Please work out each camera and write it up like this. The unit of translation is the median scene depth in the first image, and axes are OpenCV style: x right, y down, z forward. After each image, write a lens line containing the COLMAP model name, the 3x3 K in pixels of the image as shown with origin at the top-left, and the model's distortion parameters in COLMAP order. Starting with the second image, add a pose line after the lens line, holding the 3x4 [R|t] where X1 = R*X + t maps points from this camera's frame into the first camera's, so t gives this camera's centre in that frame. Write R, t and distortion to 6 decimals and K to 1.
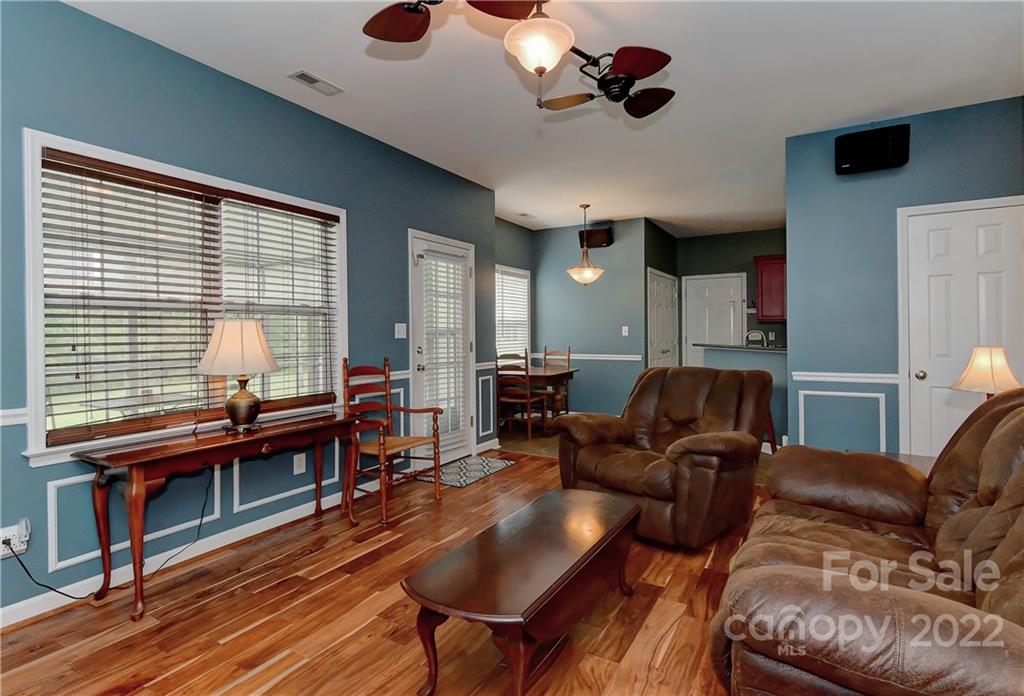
lens RADIAL K [[499.0, 0, 516.4], [0, 499.0, 335.9], [0, 0, 1]] dist [-0.000206, -0.000035]
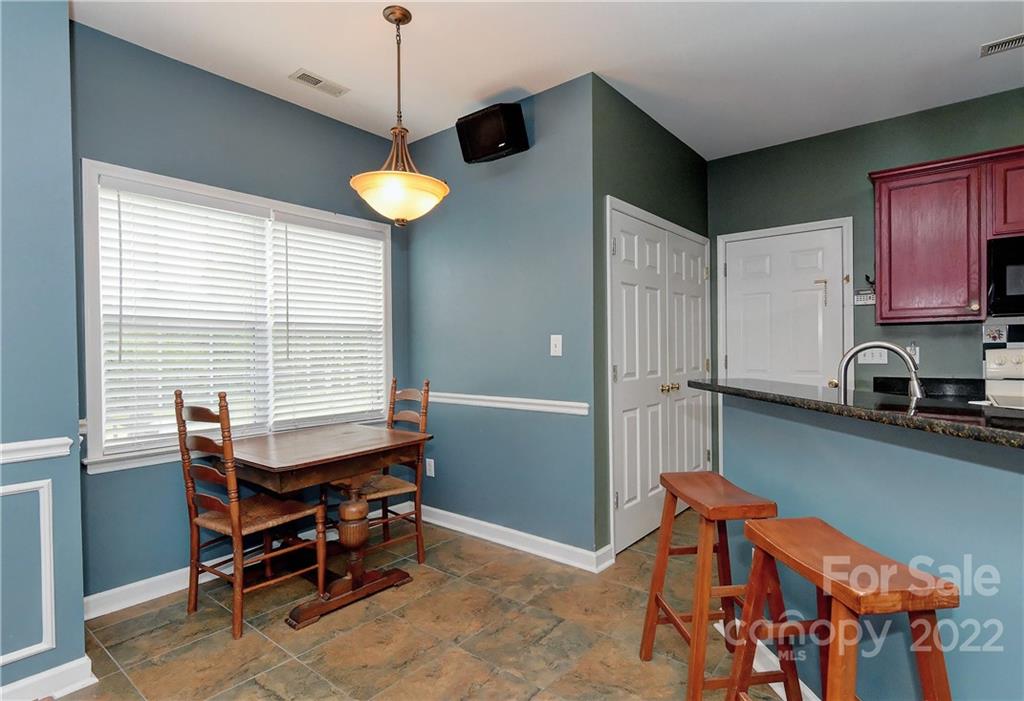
lens RADIAL K [[510.5, 0, 550.2], [0, 510.5, 352.9], [0, 0, 1]] dist [0.002894, 0.000407]
pose [[0.993708, -0.000931, -0.111997, 0.263026], [0.002142, 0.999941, 0.010694, -0.007885], [0.111980, -0.010866, 0.993651, 0.554581]]
